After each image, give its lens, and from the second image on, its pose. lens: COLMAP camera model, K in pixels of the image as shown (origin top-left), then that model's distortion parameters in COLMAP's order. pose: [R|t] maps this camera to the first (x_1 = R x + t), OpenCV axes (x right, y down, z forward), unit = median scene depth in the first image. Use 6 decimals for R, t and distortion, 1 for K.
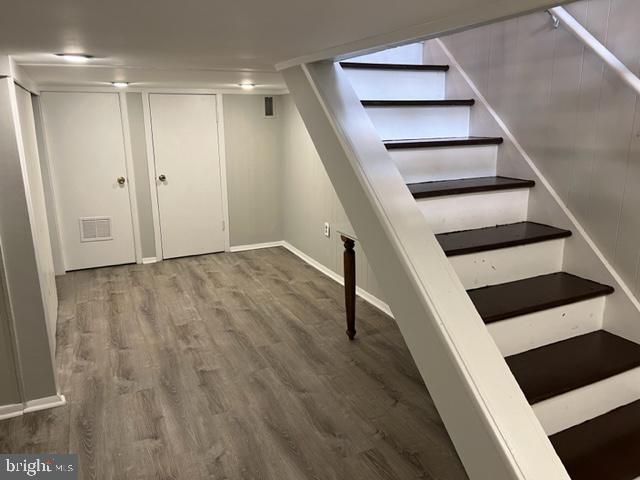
lens RADIAL K [[483.2, 0, 320.0], [0, 483.2, 240.0], [0, 0, 1]] dist [0.007463, -0.088069]
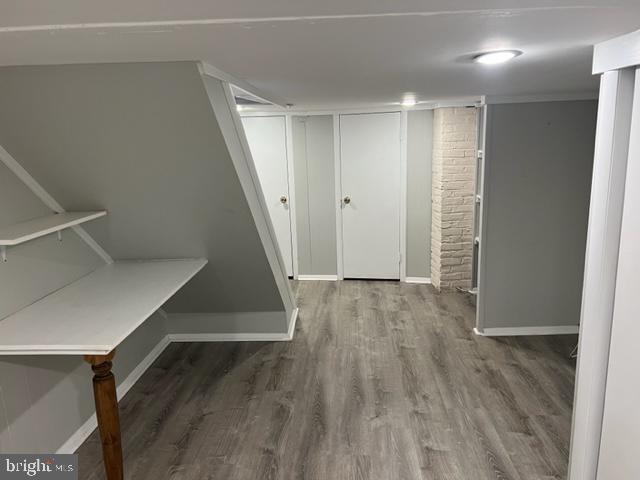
lens RADIAL K [[483.2, 0, 320.0], [0, 483.2, 240.0], [0, 0, 1]] dist [0.007463, -0.088069]
pose [[-0.880588, -0.077313, 0.467533, -0.569788], [0.133399, 0.906262, 0.401116, -0.431562], [-0.454719, 0.415586, -0.787730, 1.684543]]
